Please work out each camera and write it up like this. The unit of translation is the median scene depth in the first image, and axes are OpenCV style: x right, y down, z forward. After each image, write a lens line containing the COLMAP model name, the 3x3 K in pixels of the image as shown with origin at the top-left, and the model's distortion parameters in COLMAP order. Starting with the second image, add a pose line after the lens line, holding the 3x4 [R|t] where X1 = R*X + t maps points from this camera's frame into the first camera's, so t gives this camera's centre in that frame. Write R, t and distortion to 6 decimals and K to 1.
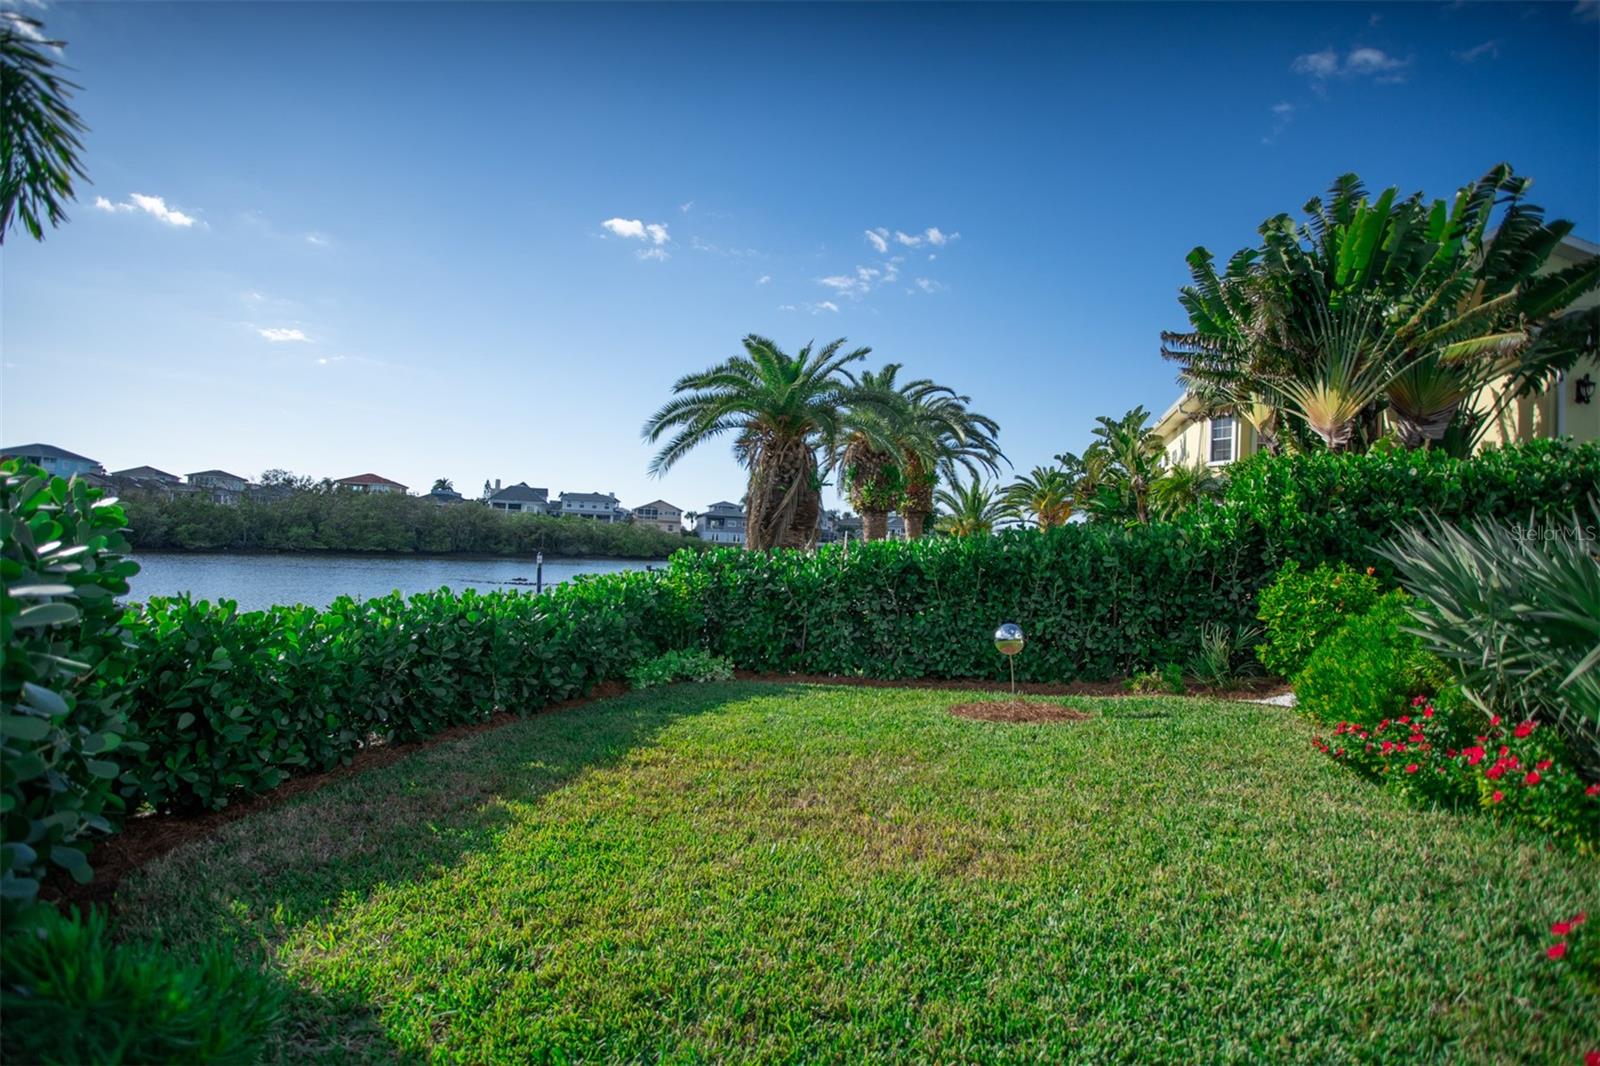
lens RADIAL K [[774.6, 0, 798.6], [0, 774.6, 527.0], [0, 0, 1]] dist [-0.036499, 0.010415]
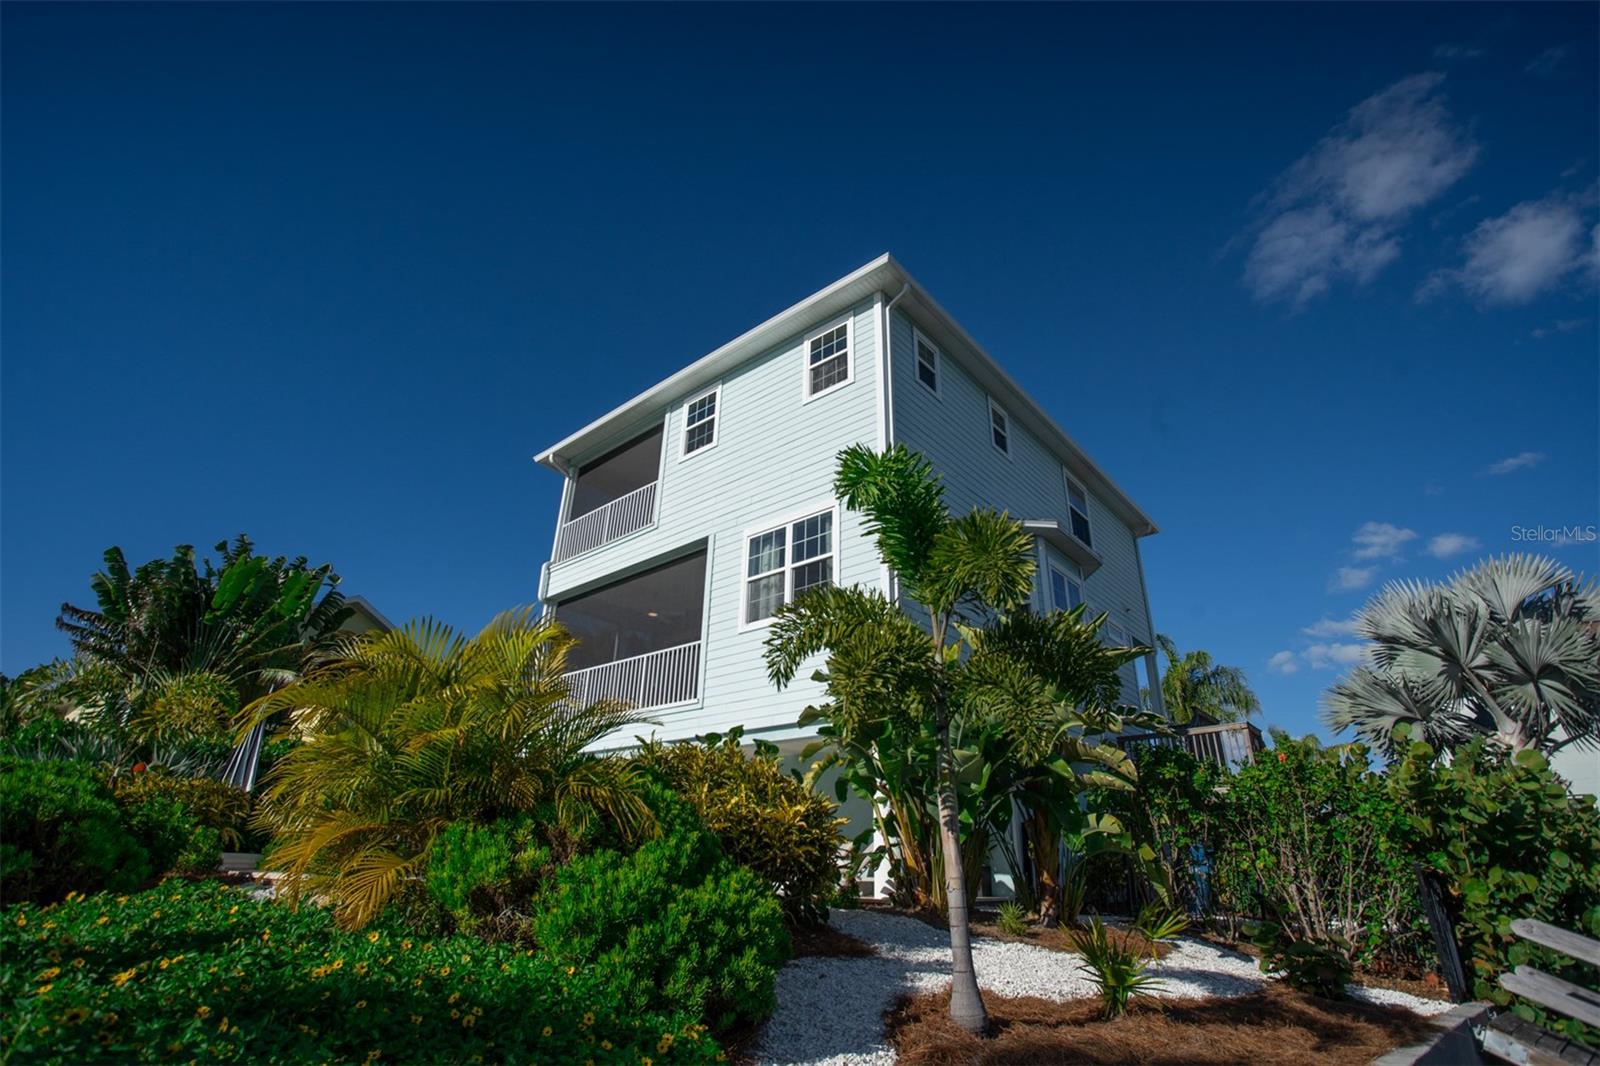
lens RADIAL K [[776.9, 0, 791.3], [0, 776.9, 518.0], [0, 0, 1]] dist [-0.051983, 0.019366]
pose [[0.417402, 0.364089, 0.832595, -0.066868], [-0.023238, 0.920204, -0.390750, 0.055597], [-0.908425, 0.143752, 0.392556, -0.648017]]
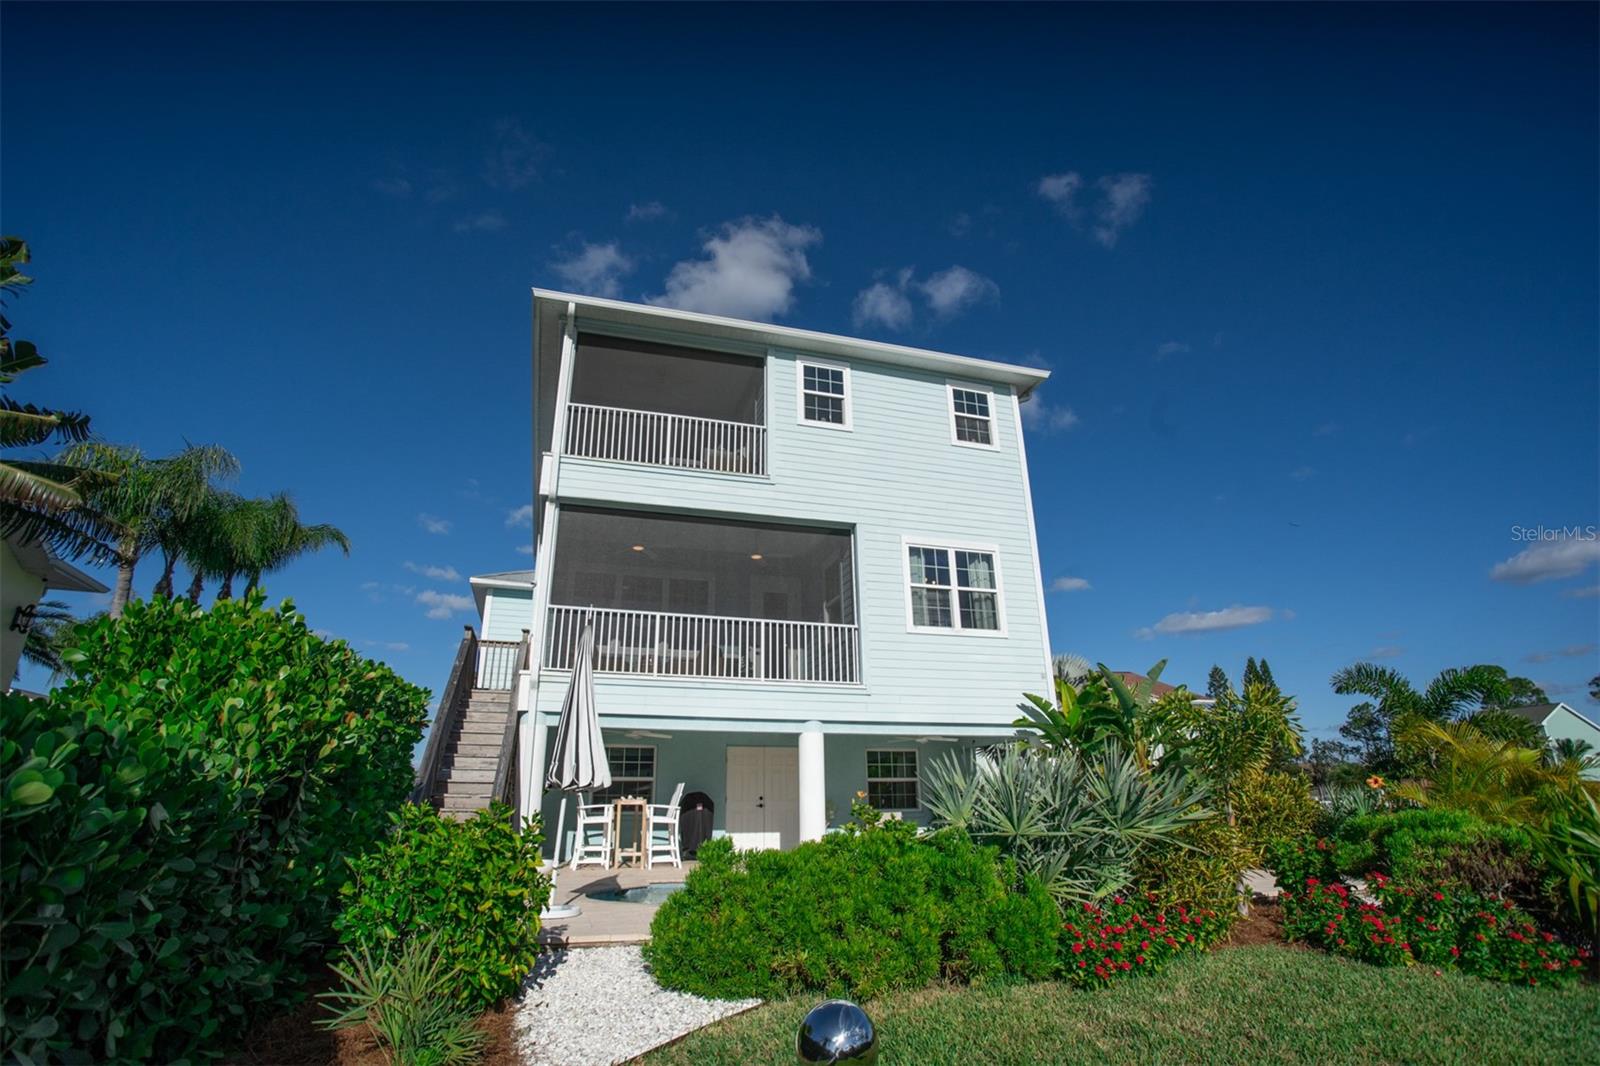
lens RADIAL K [[786.4, 0, 801.1], [0, 786.4, 524.2], [0, 0, 1]] dist [-0.073135, 0.030589]
pose [[-0.553908, 0.251817, 0.793583, -0.048178], [-0.028210, 0.946940, -0.320170, 0.013630], [-0.832100, -0.199732, -0.517413, 0.757992]]
